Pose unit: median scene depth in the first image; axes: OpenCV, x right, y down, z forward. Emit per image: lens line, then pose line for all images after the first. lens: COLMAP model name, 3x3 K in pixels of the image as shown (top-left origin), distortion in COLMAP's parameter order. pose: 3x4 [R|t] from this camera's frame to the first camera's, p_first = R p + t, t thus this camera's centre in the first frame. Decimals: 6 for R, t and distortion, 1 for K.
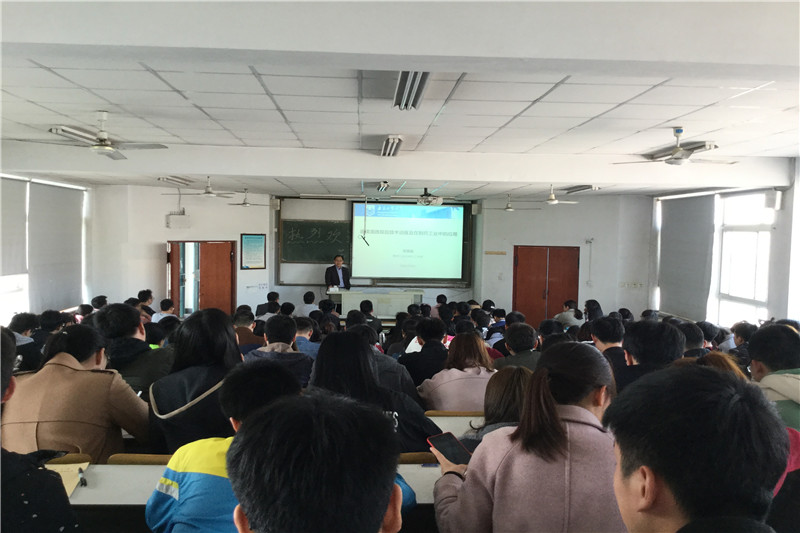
lens RADIAL K [[699.4, 0, 400.0], [0, 699.4, 266.5], [0, 0, 1]] dist [0.425468, -0.708035]
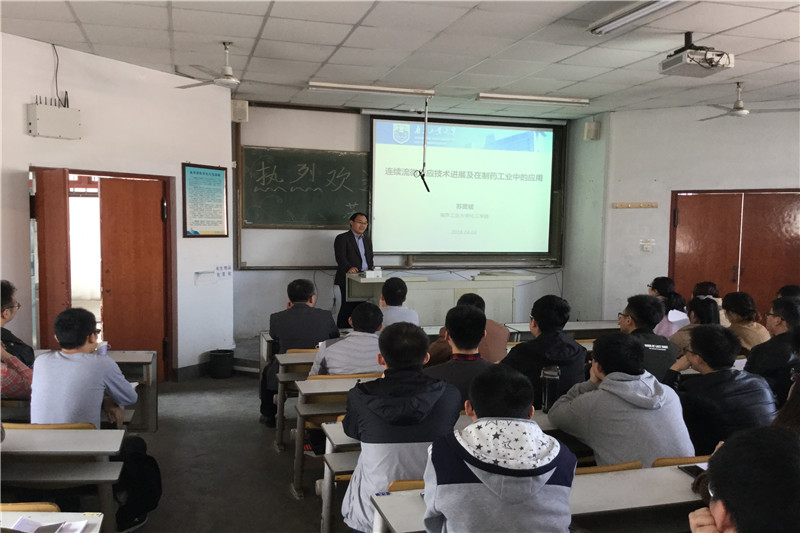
lens RADIAL K [[699.4, 0, 400.0], [0, 699.4, 266.5], [0, 0, 1]] dist [0.425468, -0.708035]
pose [[0.968637, -0.019753, 0.247693, -0.187625], [0.015377, 0.999690, 0.019592, 0.015497], [-0.248003, -0.015169, 0.968641, 0.447292]]
